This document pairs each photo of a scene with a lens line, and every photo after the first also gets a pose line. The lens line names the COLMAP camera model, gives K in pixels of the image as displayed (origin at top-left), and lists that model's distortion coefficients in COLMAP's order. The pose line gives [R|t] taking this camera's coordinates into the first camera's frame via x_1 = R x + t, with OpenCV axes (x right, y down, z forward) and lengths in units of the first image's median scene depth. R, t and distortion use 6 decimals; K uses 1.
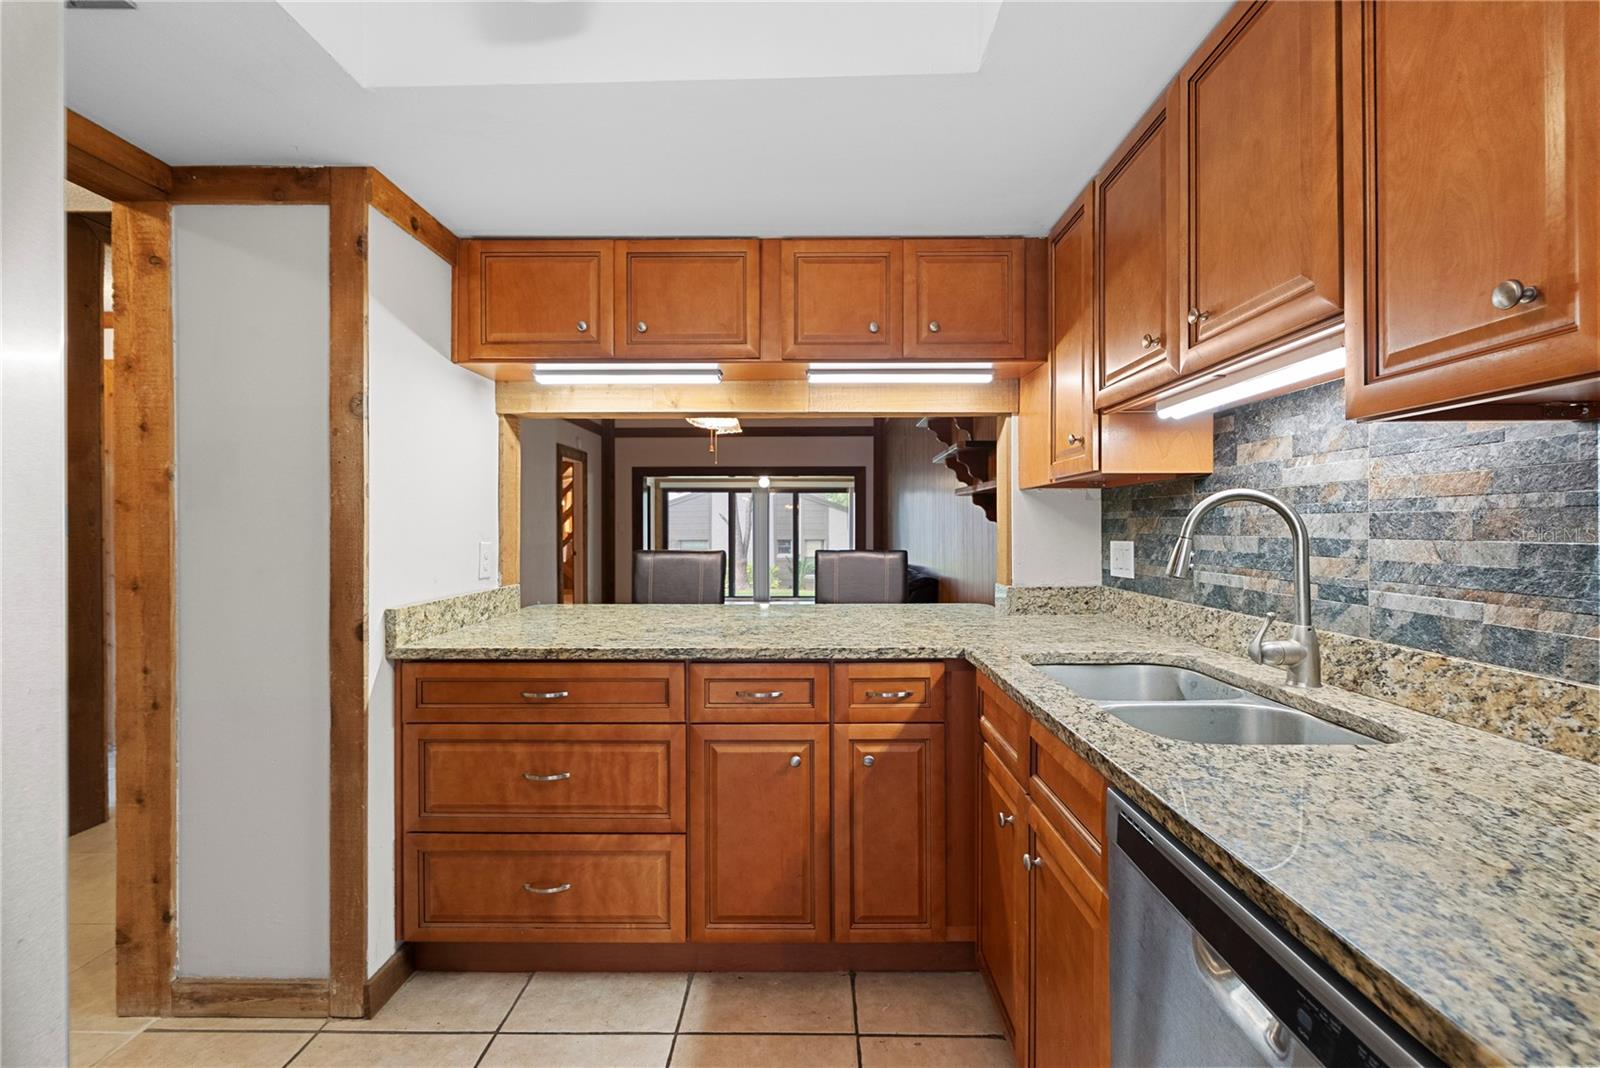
lens RADIAL K [[709.7, 0, 800.0], [0, 709.7, 534.0], [0, 0, 1]] dist [-0.003349, -0.000473]
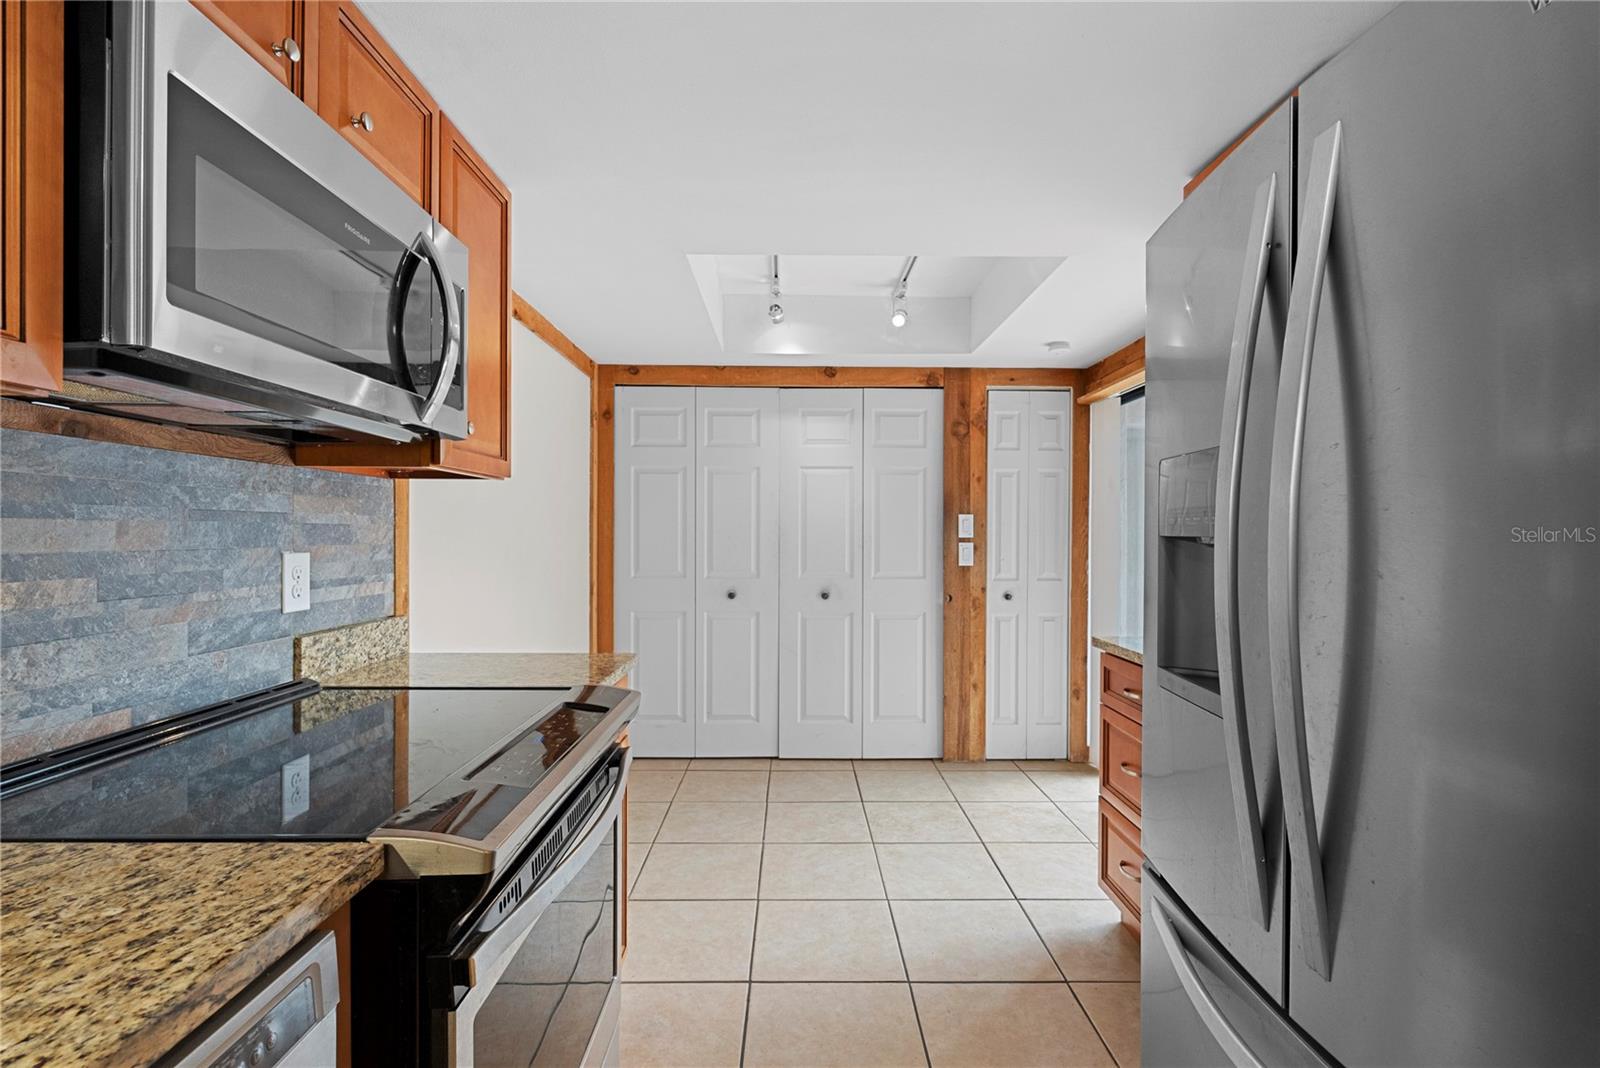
lens RADIAL K [[709.7, 0, 800.0], [0, 709.7, 534.0], [0, 0, 1]] dist [-0.003349, -0.000473]
pose [[-0.999522, -0.000105, -0.030928, 0.004483], [-0.000448, 0.999938, 0.011091, -0.011876], [0.030924, 0.011099, -0.999460, 0.837164]]
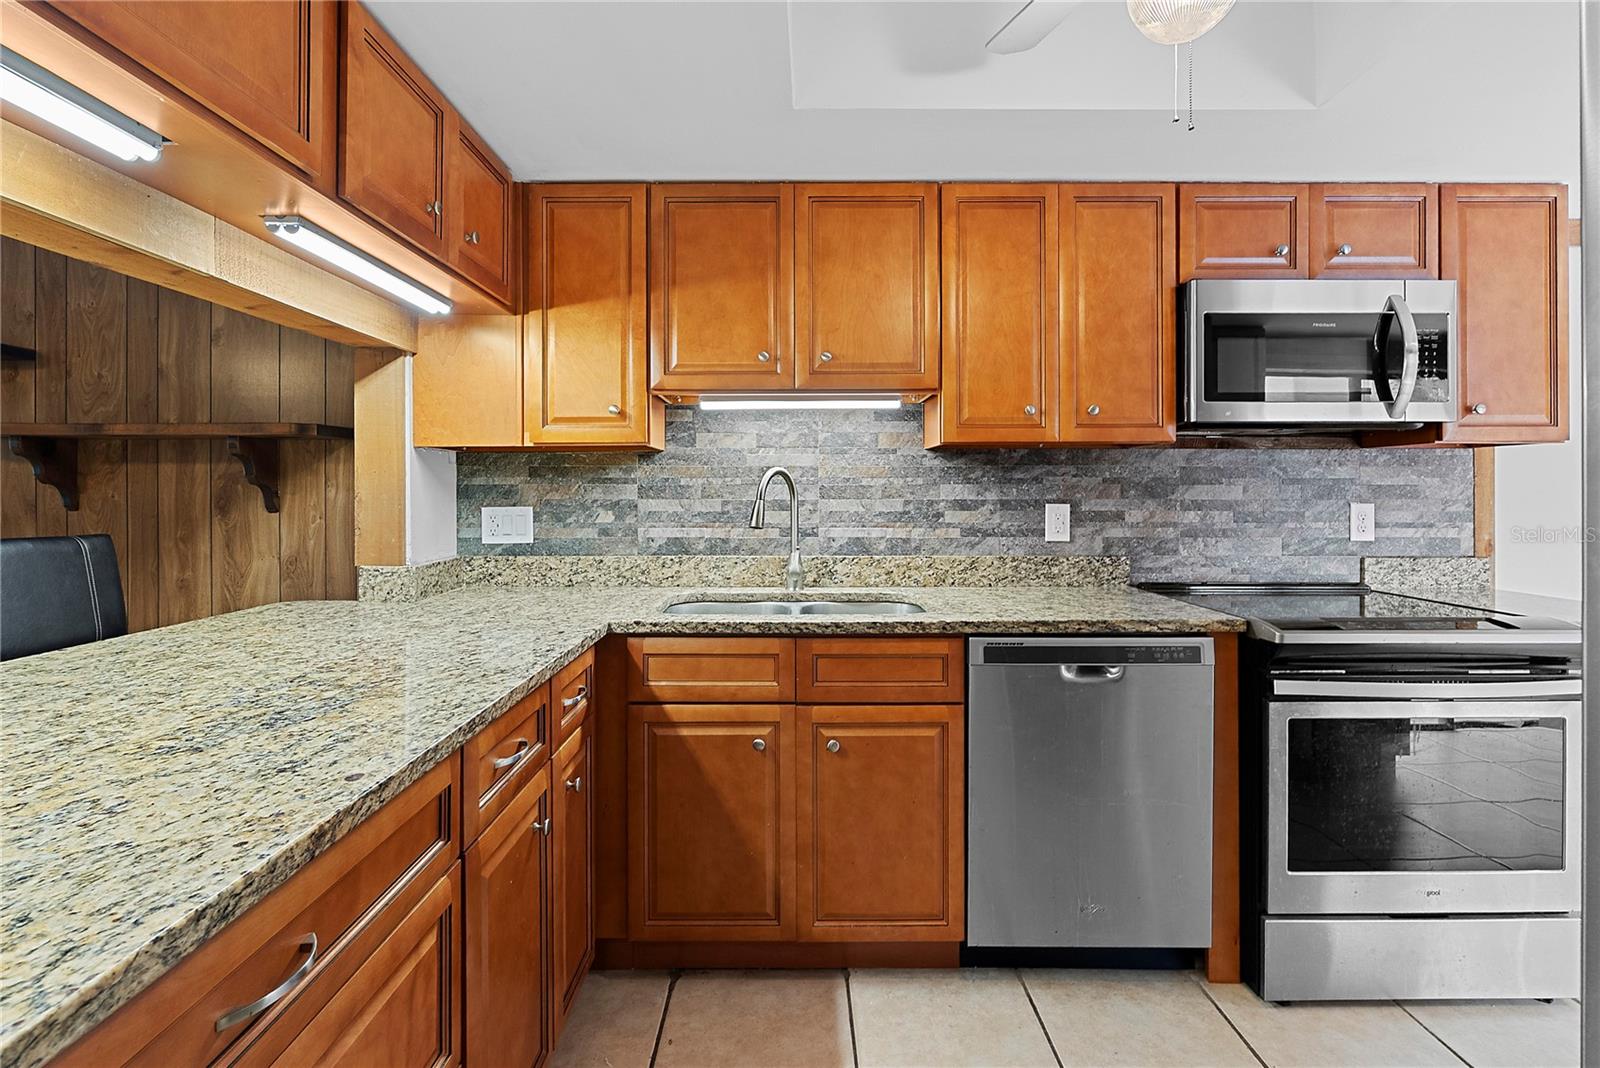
lens RADIAL K [[742.0, 0, 797.5], [0, 742.0, 495.2], [0, 0, 1]] dist [-0.000280, 0.000093]
pose [[-0.025600, -0.001970, 0.999670, -1.129267], [0.010651, 0.999941, 0.002243, -0.009013], [-0.999616, 0.010705, -0.025577, 1.171355]]
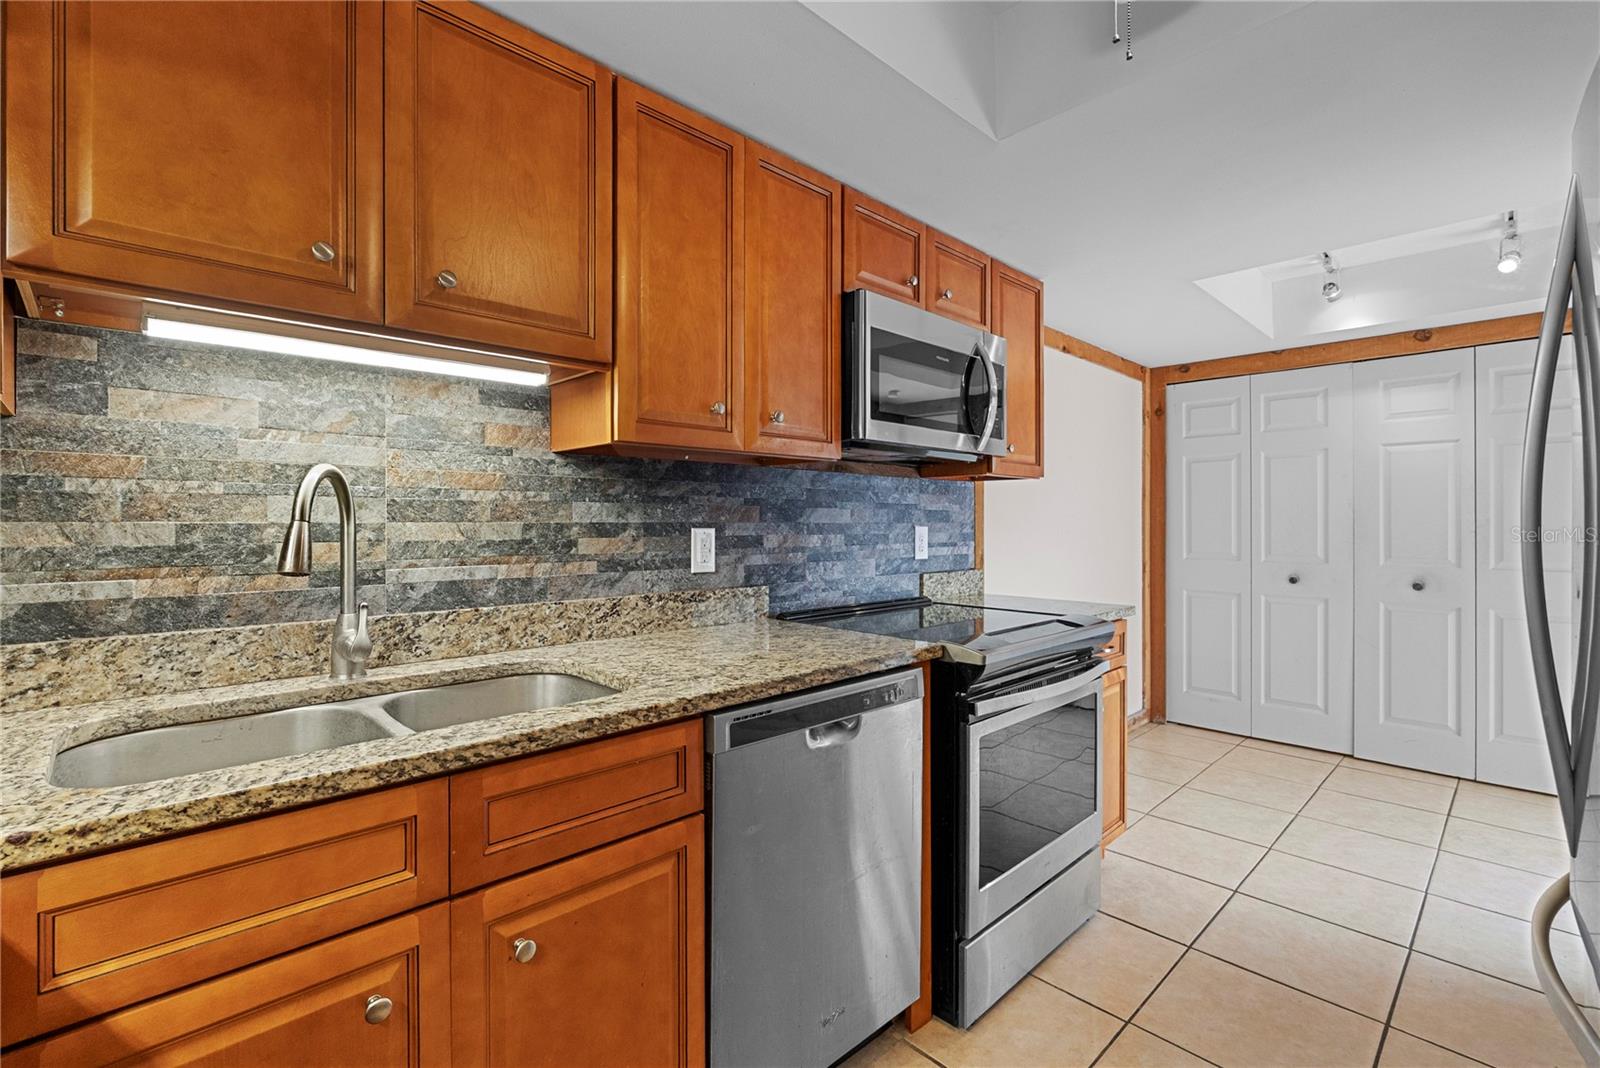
lens RADIAL K [[715.9, 0, 800.4], [0, 715.9, 524.1], [0, 0, 1]] dist [-0.002509, 0.000167]
pose [[-0.711894, 0.000274, 0.702287, -0.448118], [0.008304, 0.999933, 0.008027, 0.006386], [-0.702238, 0.011546, -0.711849, 1.420549]]
